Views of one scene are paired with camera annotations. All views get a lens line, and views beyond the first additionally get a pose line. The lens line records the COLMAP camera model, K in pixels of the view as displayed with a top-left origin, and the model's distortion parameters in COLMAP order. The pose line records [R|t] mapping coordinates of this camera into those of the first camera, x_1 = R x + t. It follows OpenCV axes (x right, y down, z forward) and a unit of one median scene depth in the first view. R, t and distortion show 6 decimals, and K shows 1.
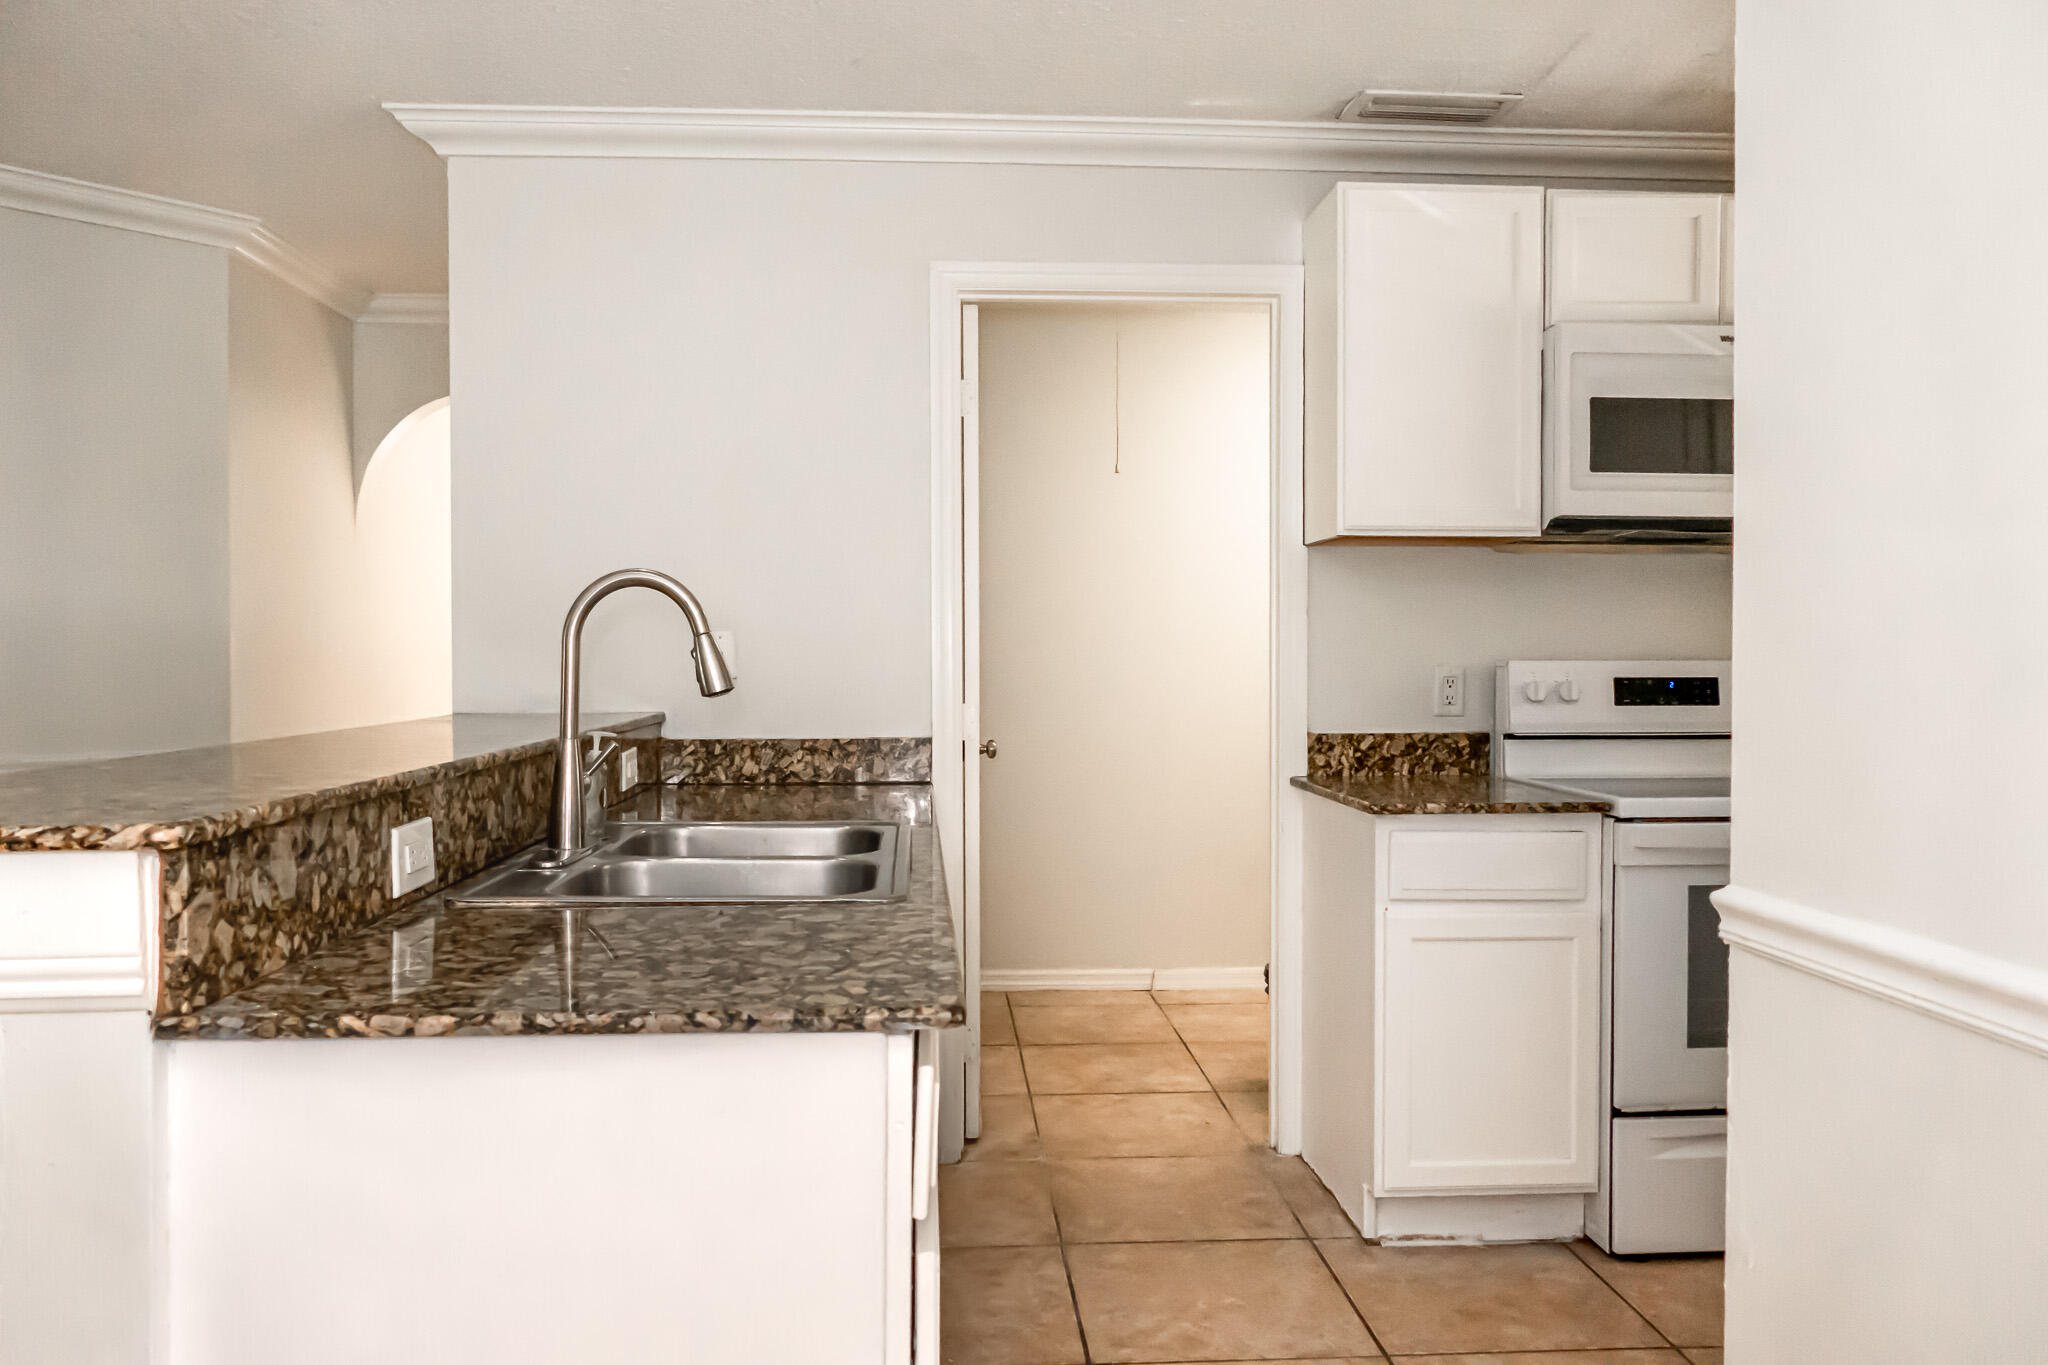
lens RADIAL K [[1460.5, 0, 1024.0], [0, 1460.5, 682.5], [0, 0, 1]] dist [-0.008803, 0.005402]
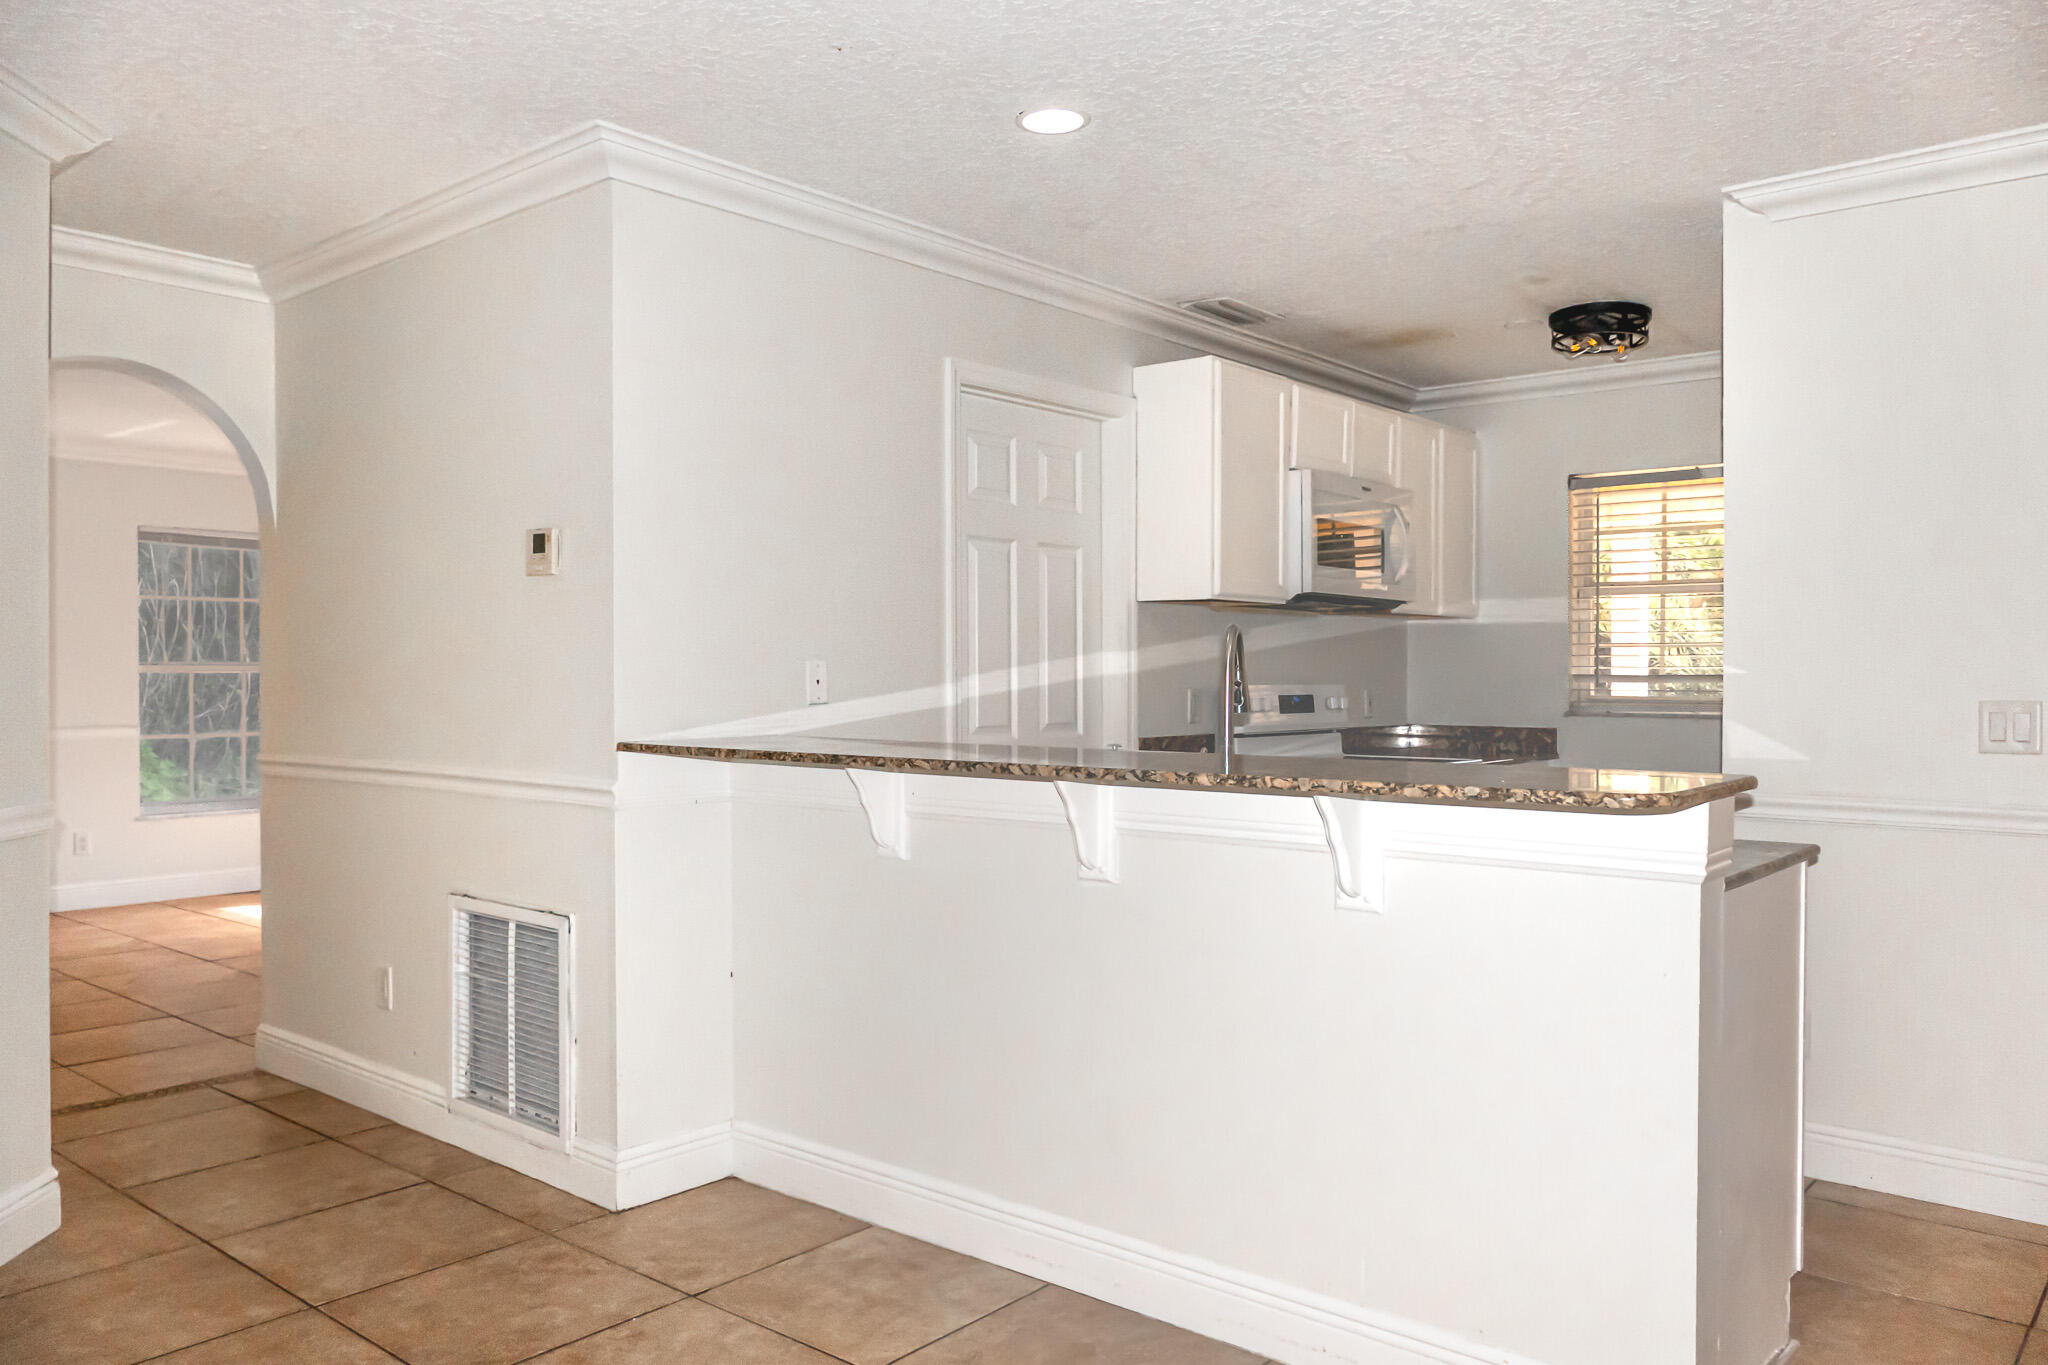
lens RADIAL K [[1496.8, 0, 1024.0], [0, 1496.8, 682.5], [0, 0, 1]] dist [-0.021366, 0.012179]
pose [[0.697130, -0.002575, 0.716940, -0.894178], [0.010326, 0.999926, -0.006449, -0.009470], [-0.716870, 0.011899, 0.697105, 0.089805]]
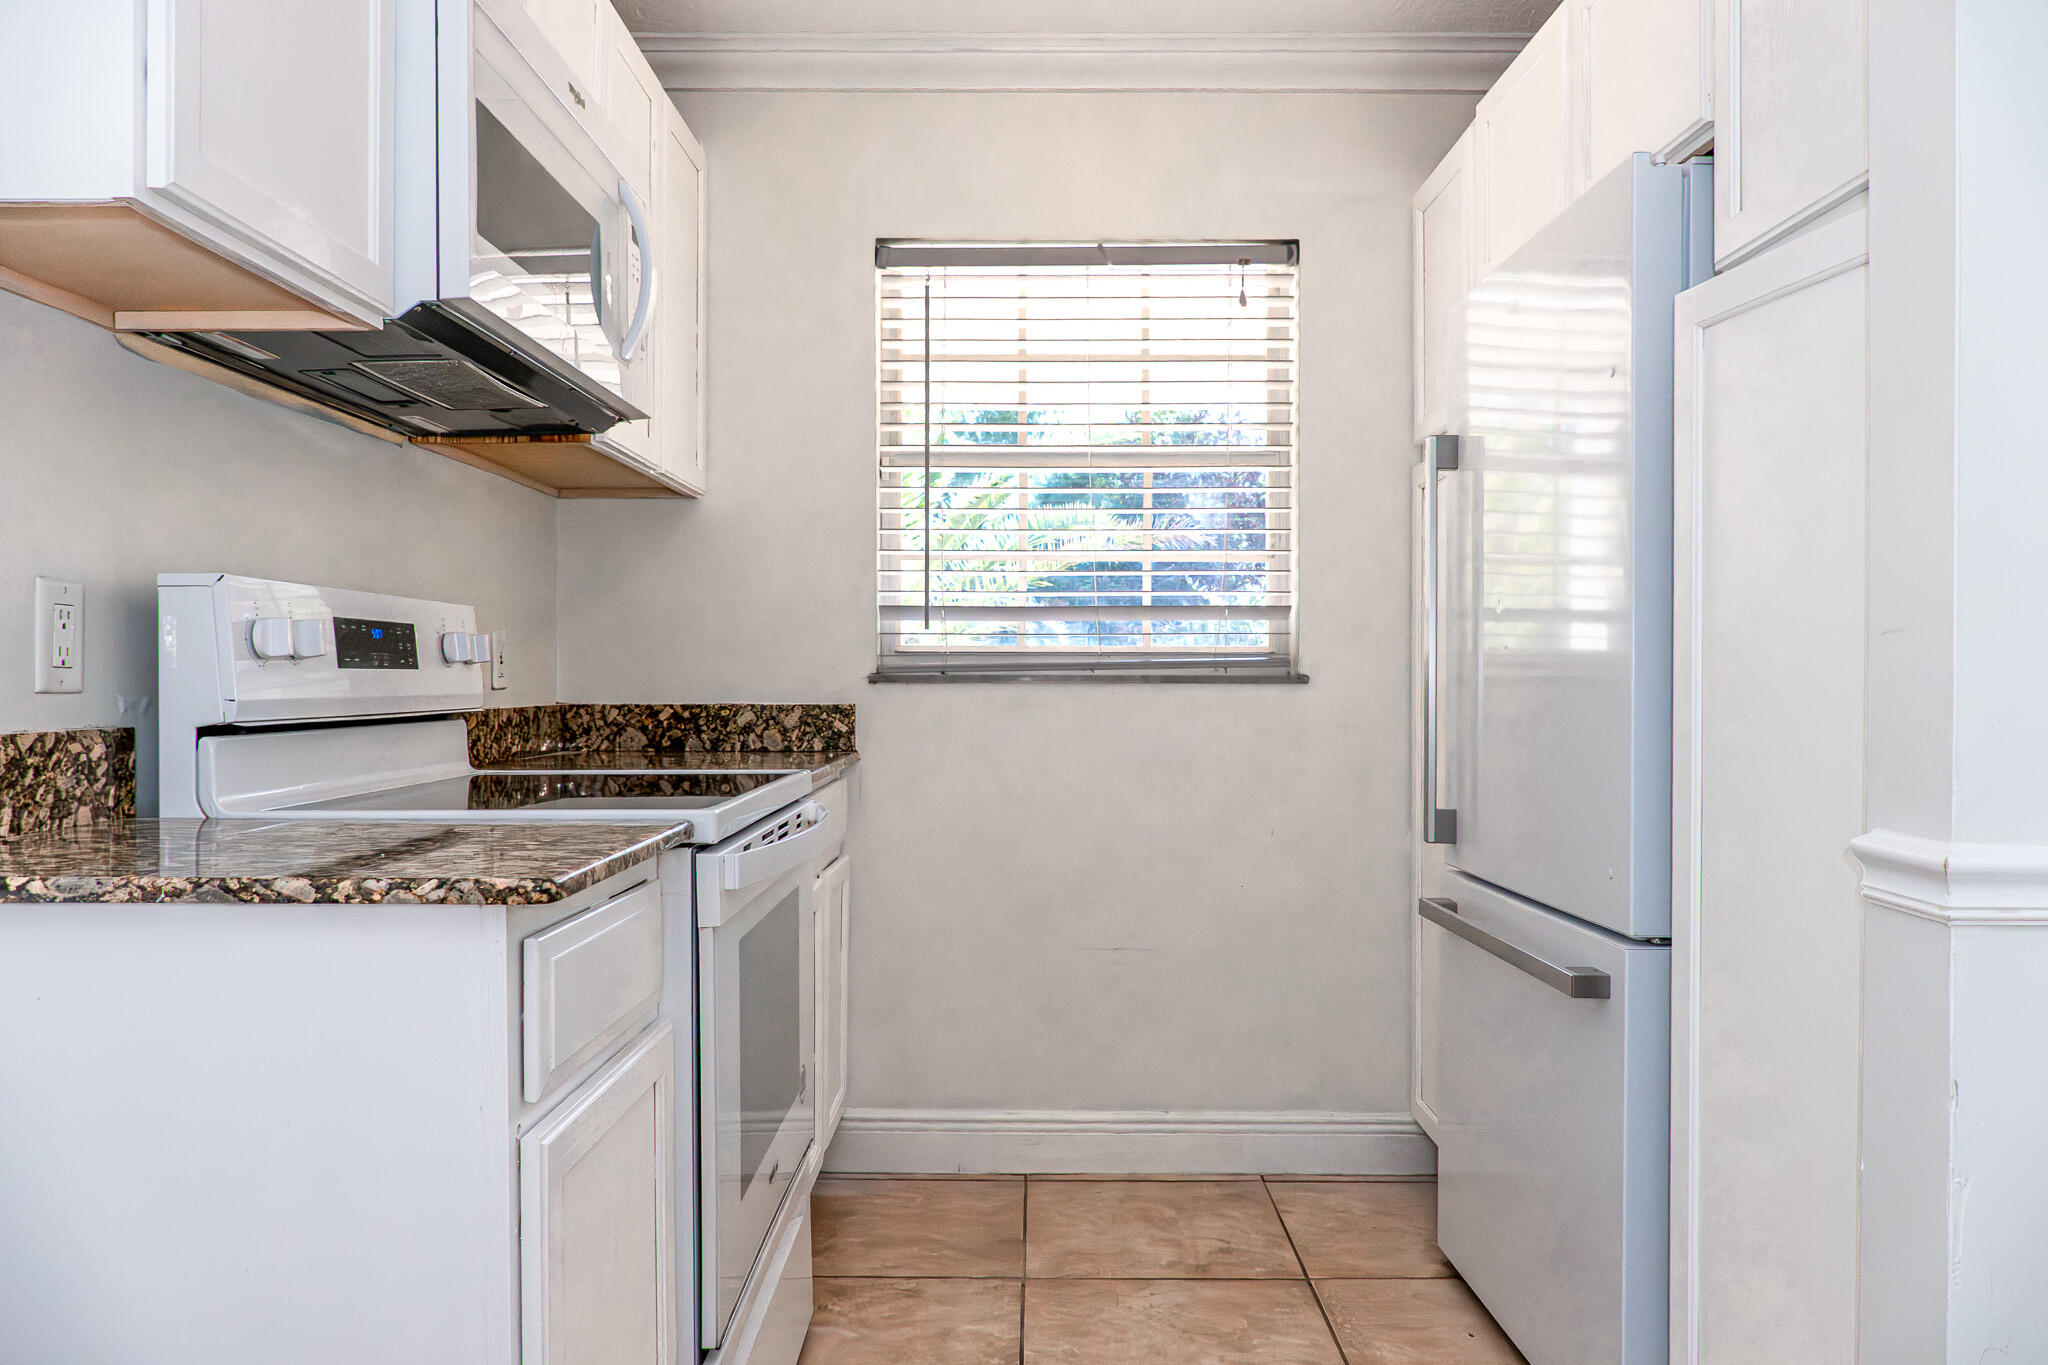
lens RADIAL K [[1444.2, 0, 1024.0], [0, 1444.2, 682.5], [0, 0, 1]] dist [-0.003396, -0.000900]
pose [[0.066826, -0.004268, 0.997756, -0.127837], [0.018618, 0.999822, 0.003030, 0.024195], [-0.997591, 0.018374, 0.066893, 0.683672]]
